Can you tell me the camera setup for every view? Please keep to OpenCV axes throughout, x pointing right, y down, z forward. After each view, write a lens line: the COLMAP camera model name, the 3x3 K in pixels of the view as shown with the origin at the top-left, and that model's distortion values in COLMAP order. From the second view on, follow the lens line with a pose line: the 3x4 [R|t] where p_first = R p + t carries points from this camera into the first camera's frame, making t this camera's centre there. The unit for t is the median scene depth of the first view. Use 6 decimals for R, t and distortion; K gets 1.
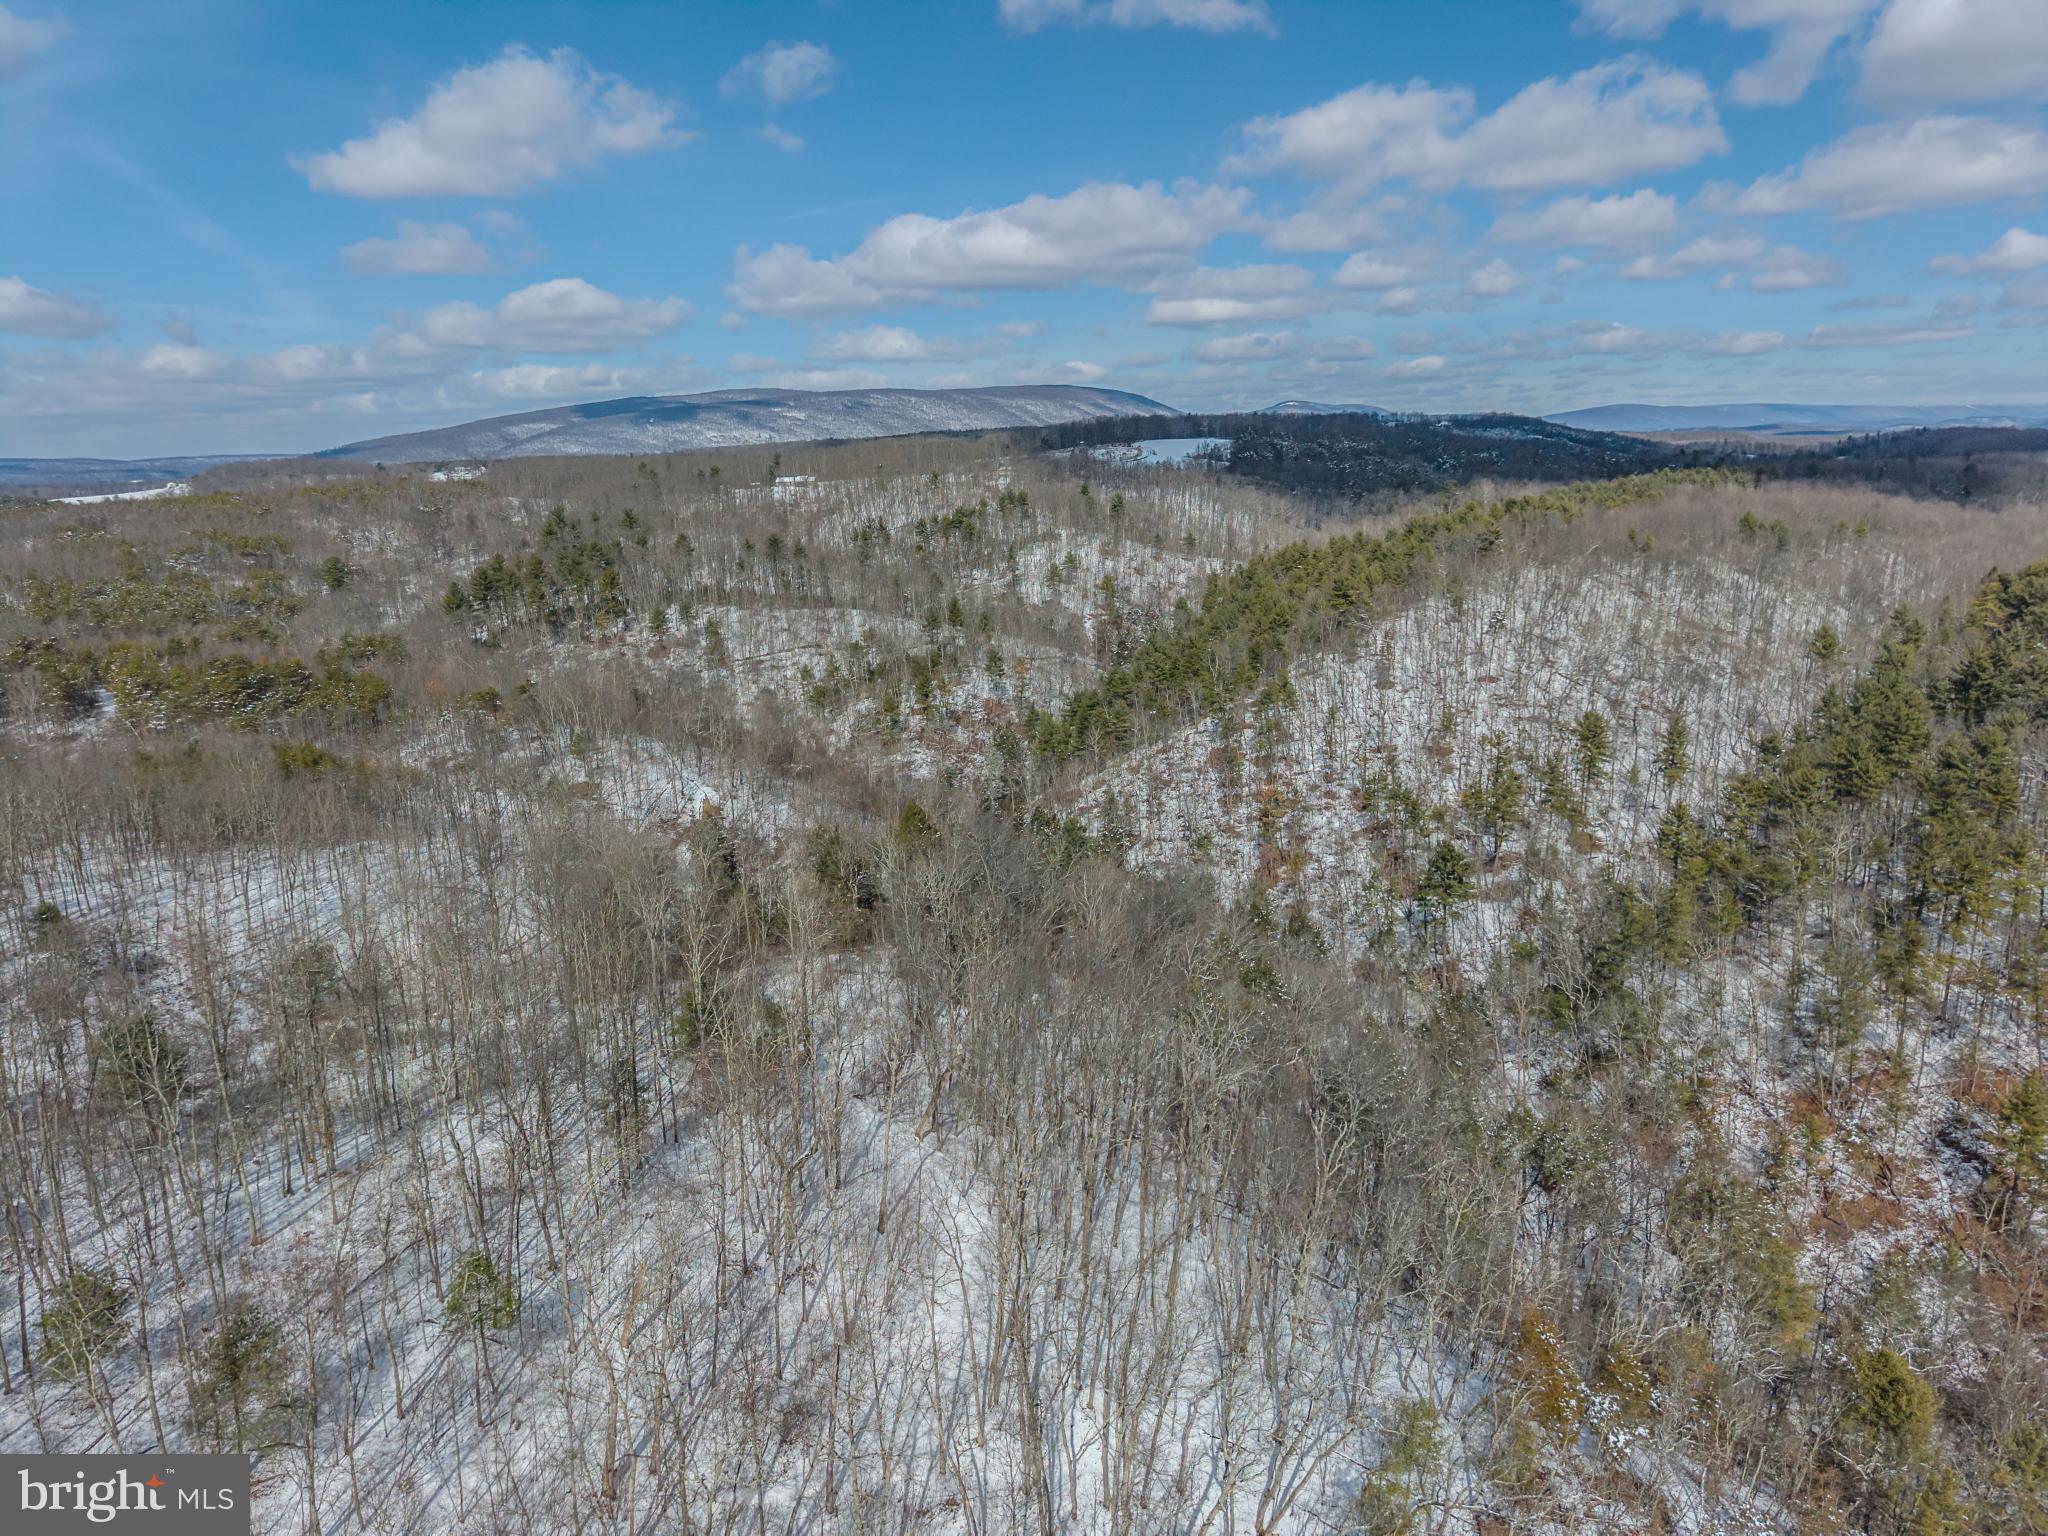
lens RADIAL K [[1419.6, 0, 1019.1], [0, 1419.6, 772.4], [0, 0, 1]] dist [0.004526, -0.004900]
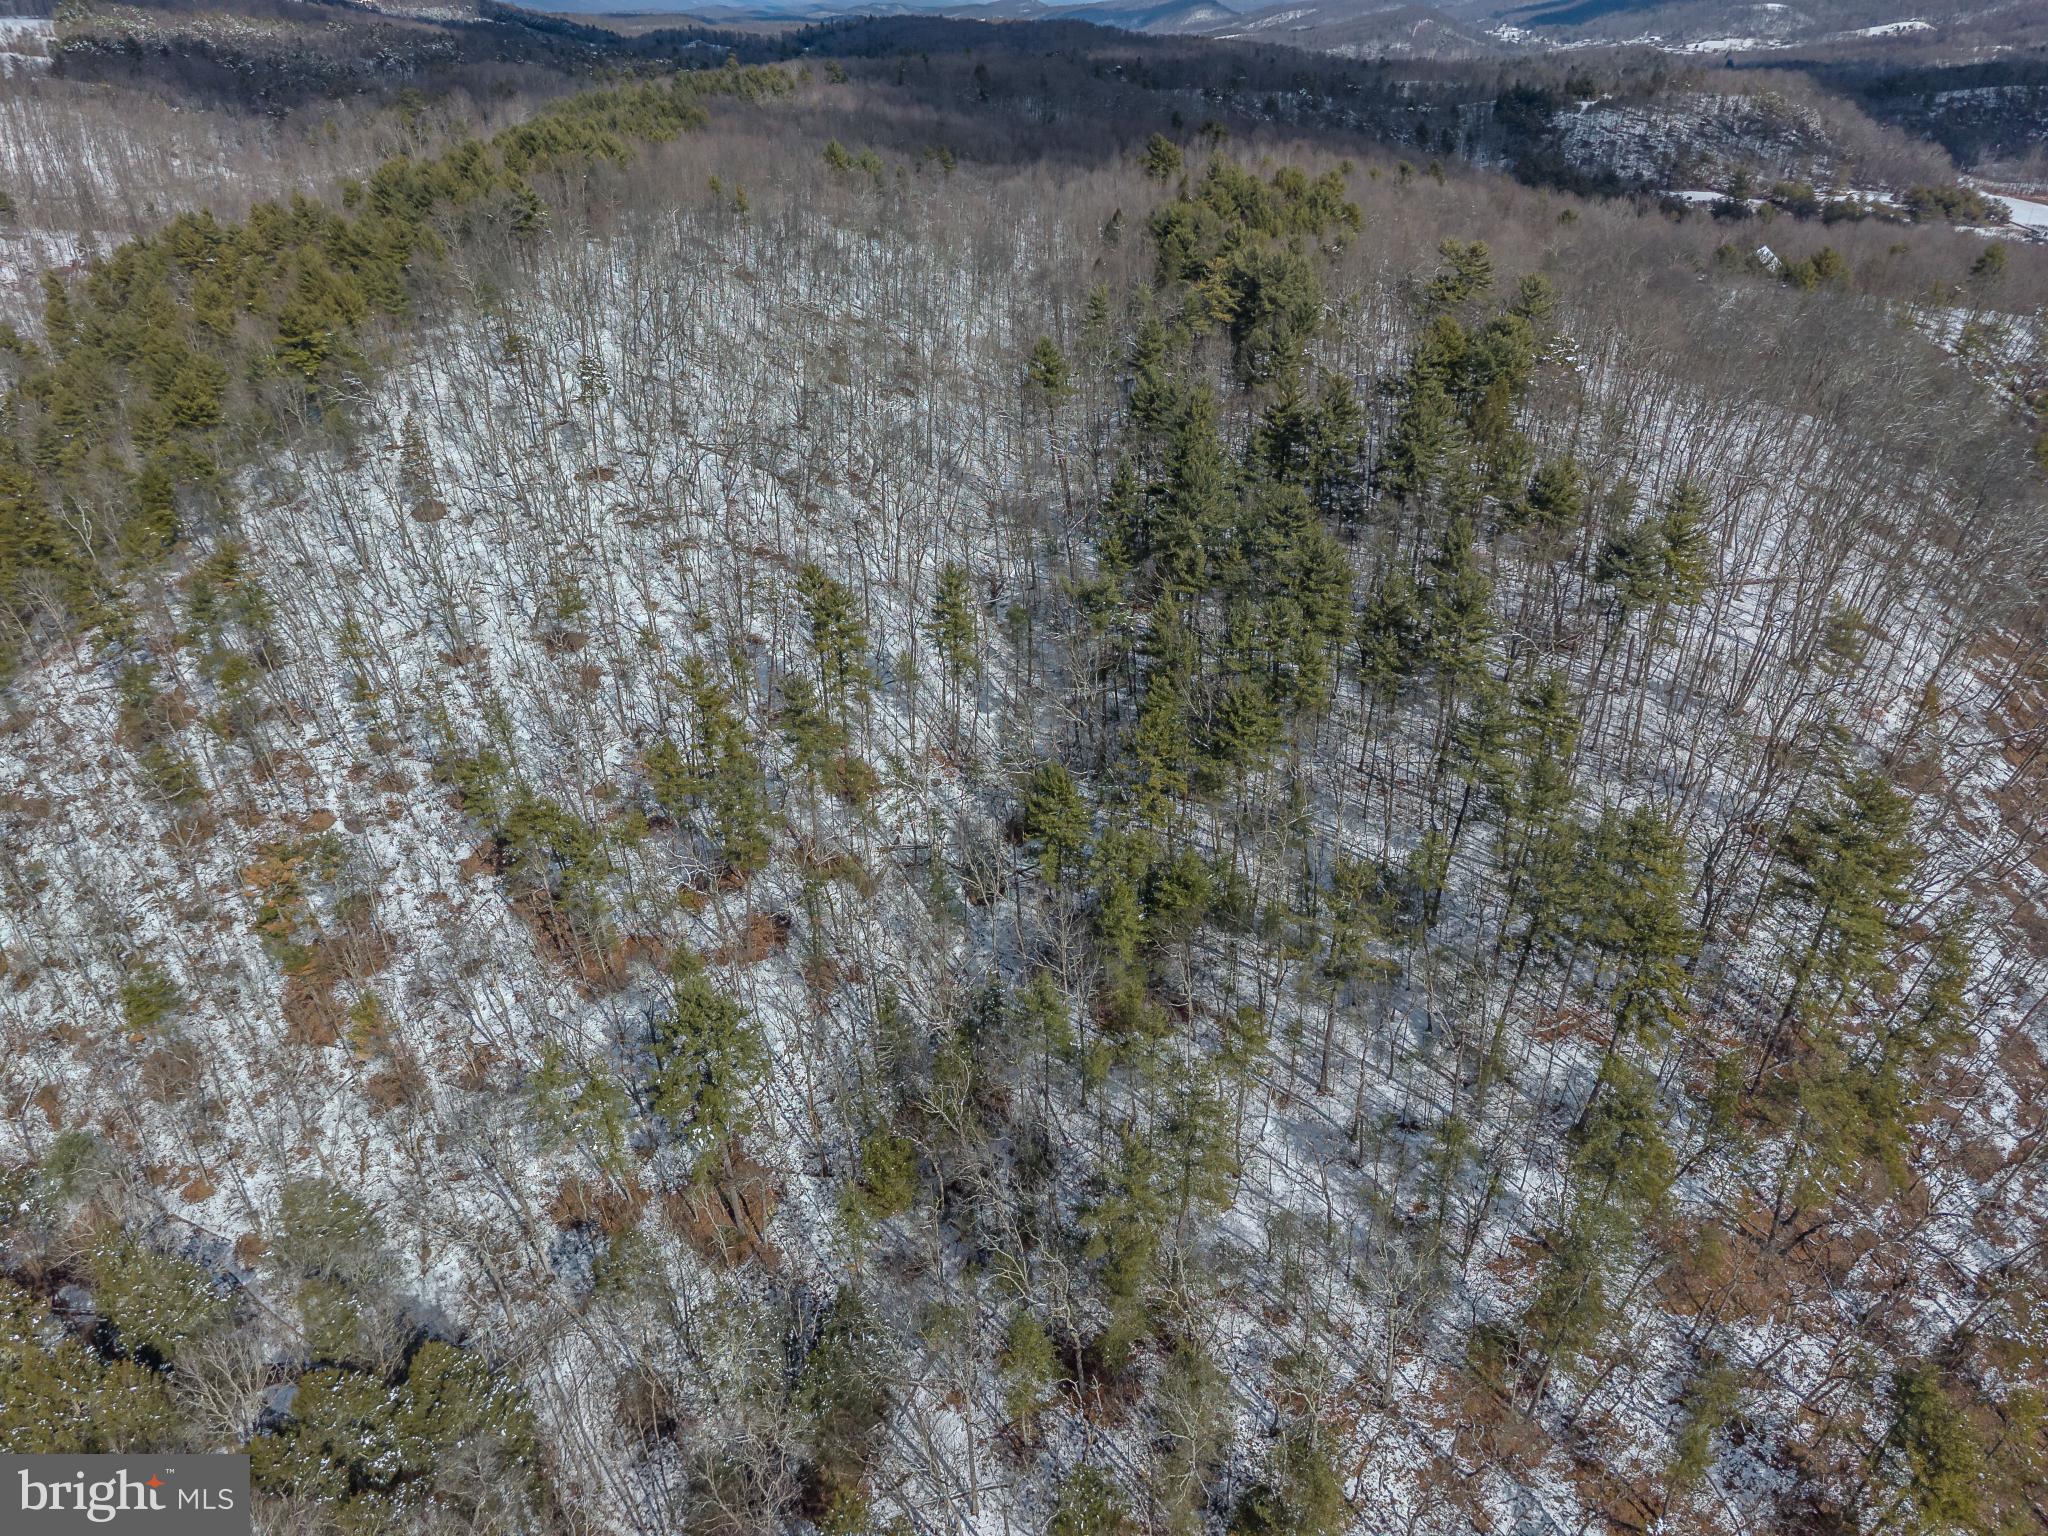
lens RADIAL K [[1441.9, 0, 1055.9], [0, 1441.9, 792.0], [0, 0, 1]] dist [0.011838, -0.003161]
pose [[0.777173, -0.289428, 0.558778, 0.101280], [0.136549, 0.944361, 0.299228, -0.102809], [-0.614293, -0.156251, 0.773453, 0.398463]]
